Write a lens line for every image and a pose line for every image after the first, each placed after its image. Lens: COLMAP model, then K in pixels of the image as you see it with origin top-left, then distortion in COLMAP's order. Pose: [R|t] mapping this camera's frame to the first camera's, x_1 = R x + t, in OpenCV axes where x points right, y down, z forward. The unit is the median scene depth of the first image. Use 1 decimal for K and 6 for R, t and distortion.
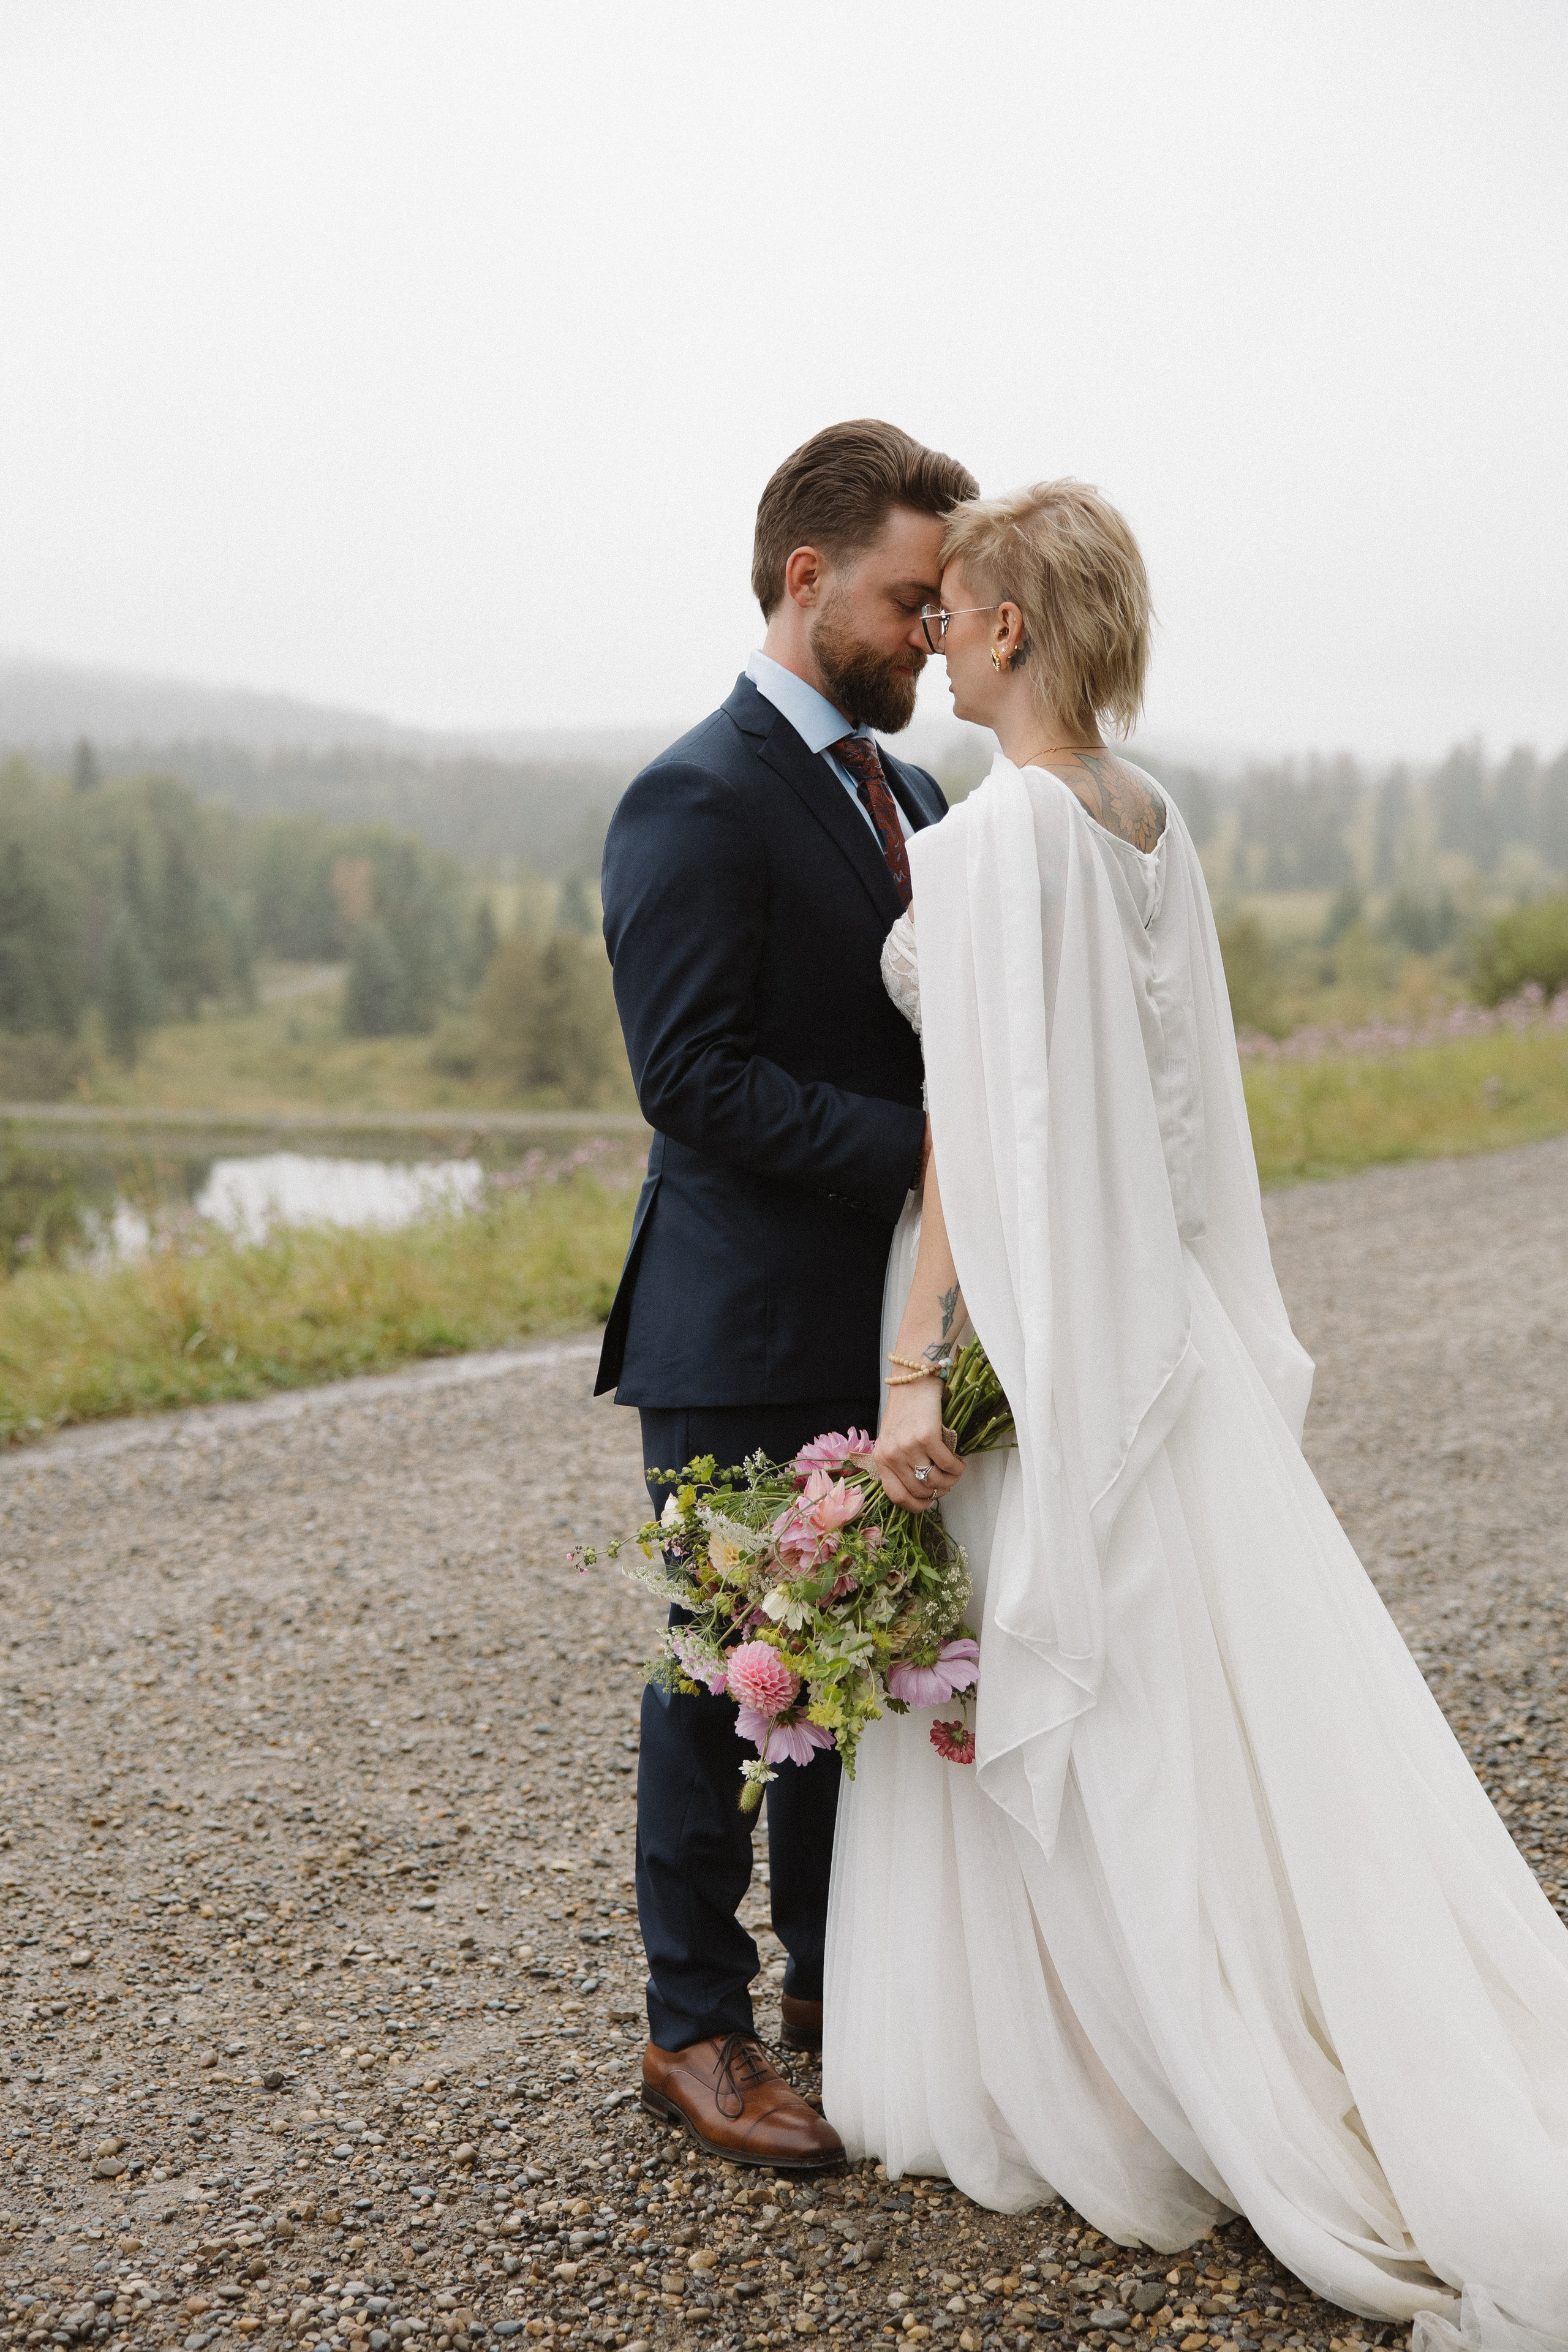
lens RADIAL K [[3370.5, 0, 791.1], [0, 3370.5, 1241.2], [0, 0, 1]] dist [0.019603, -0.027466]
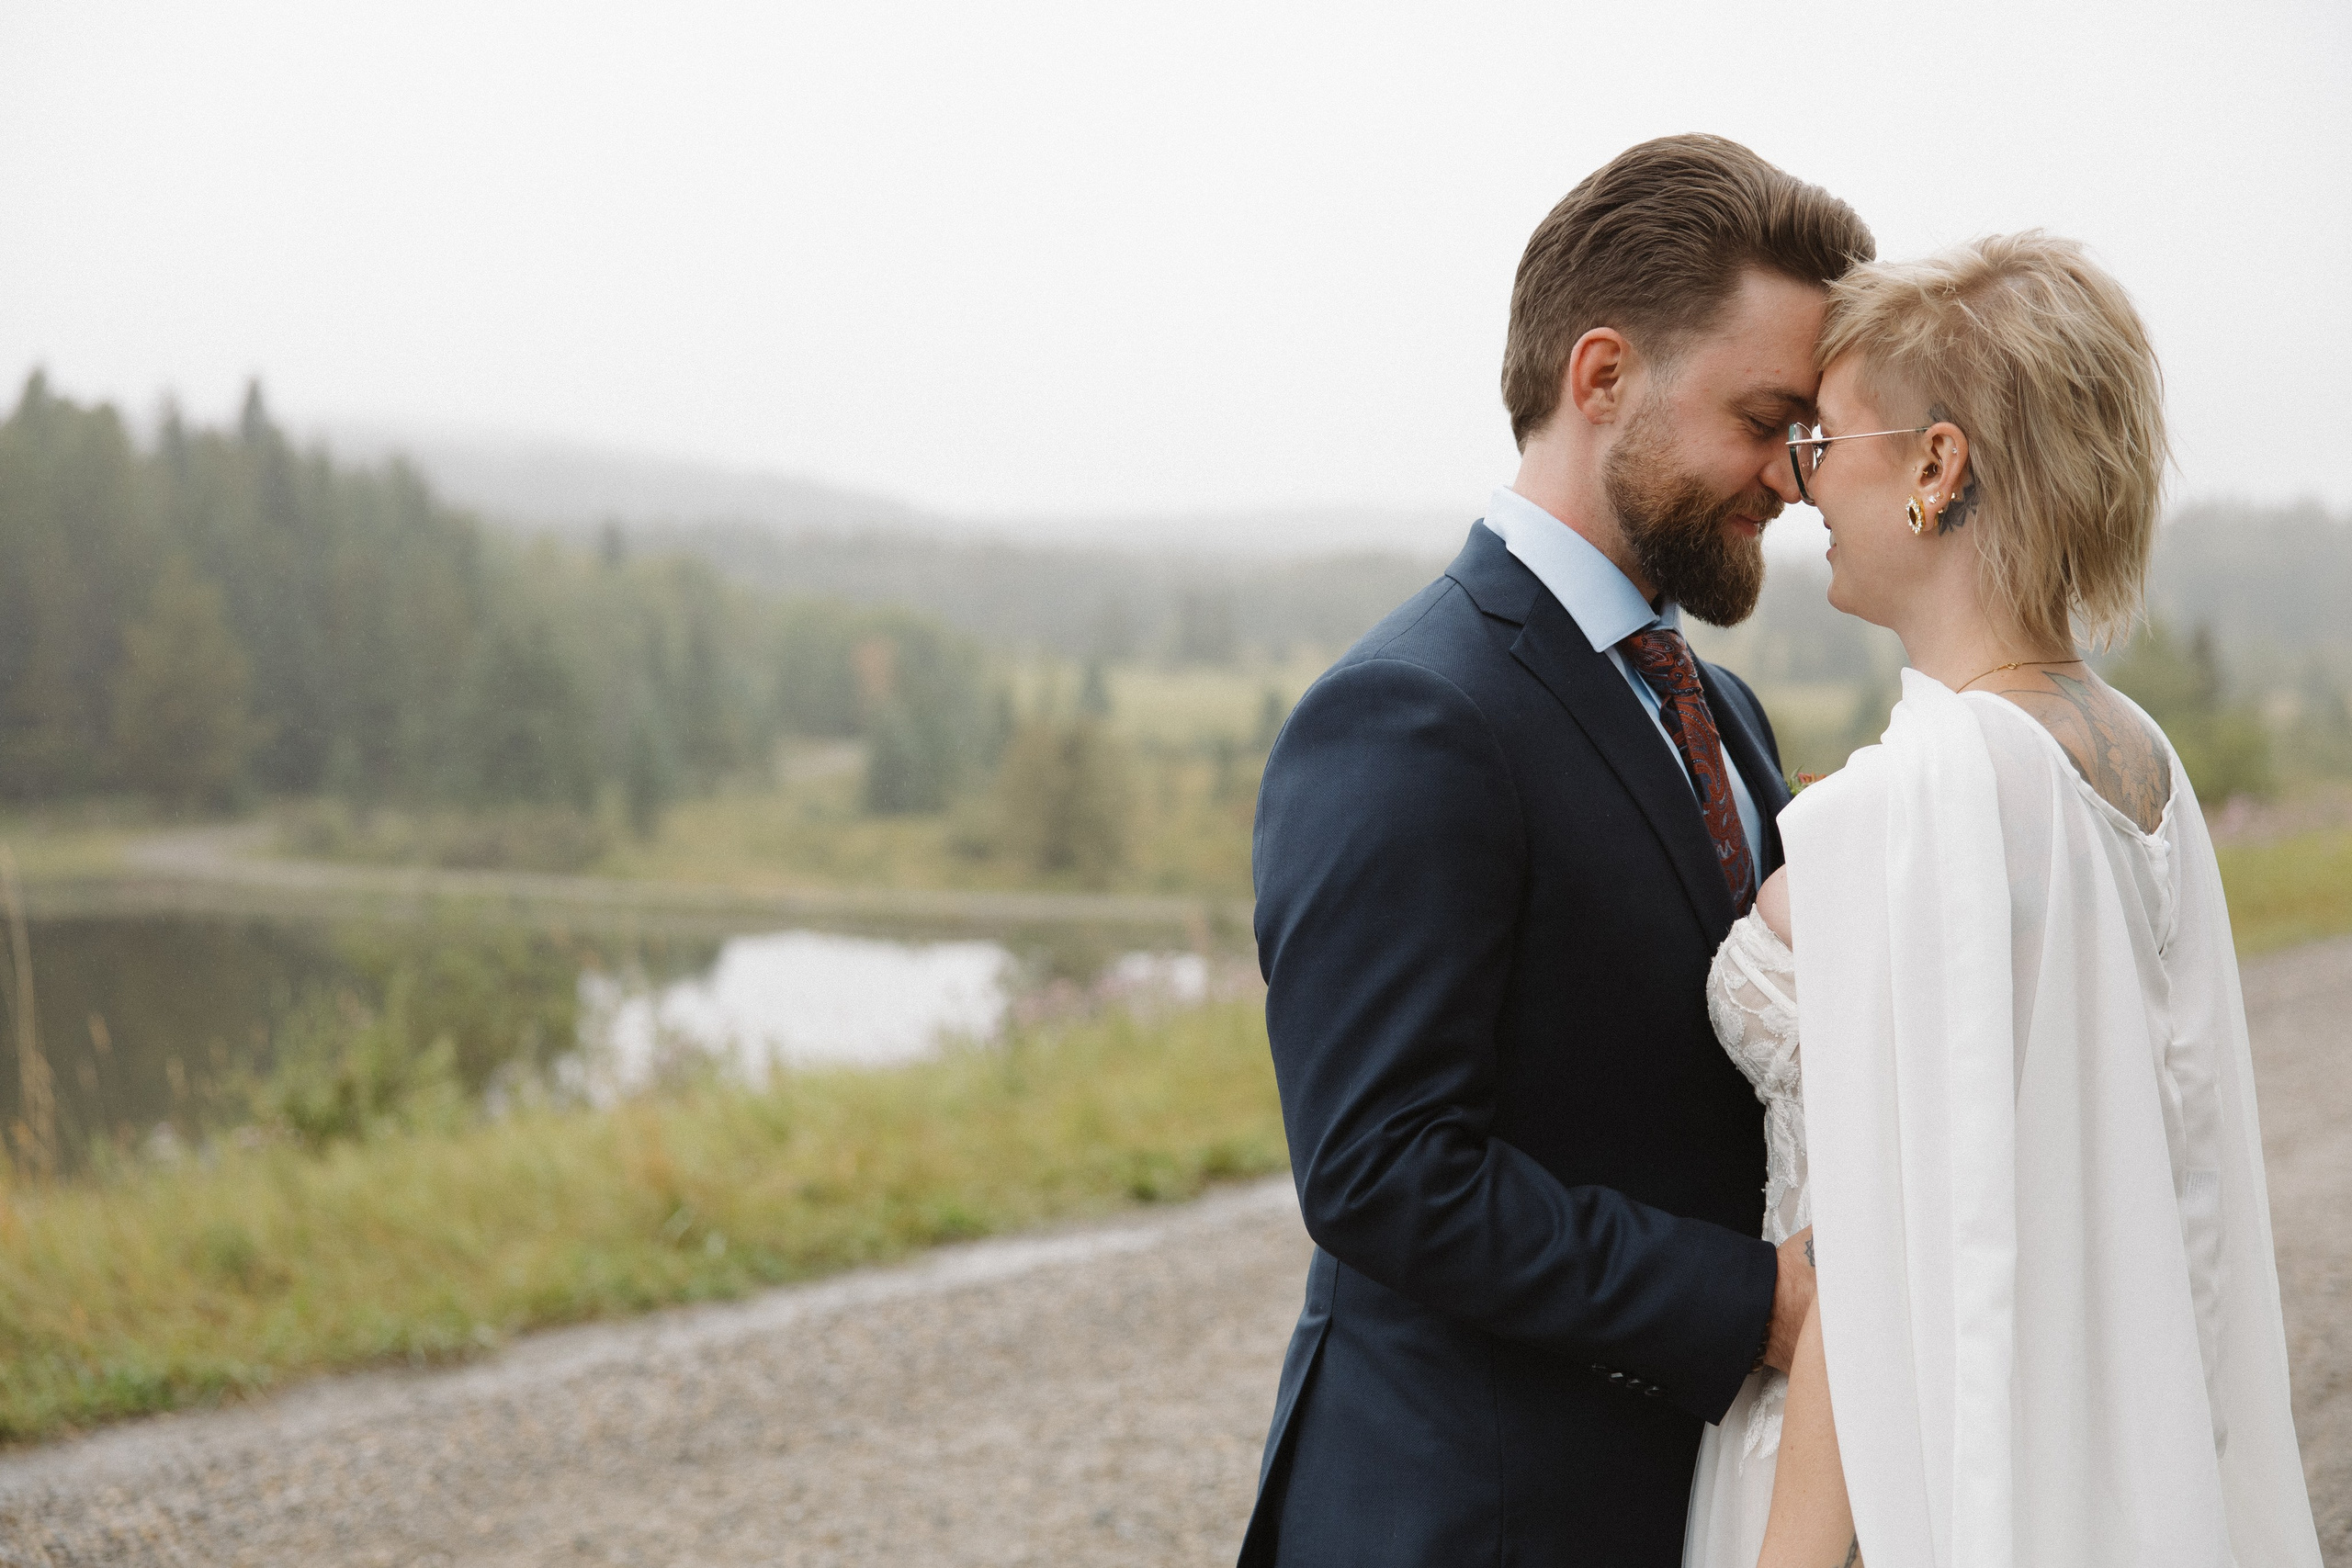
lens RADIAL K [[3370.2, 0, 1172.0], [0, 3370.2, 826.8], [0, 0, 1]] dist [0.019603, -0.027466]
pose [[0.998981, 0.022356, -0.039204, -0.016549], [-0.024653, 0.997946, -0.059123, -0.025089], [0.037802, 0.060029, 0.997481, 0.126708]]
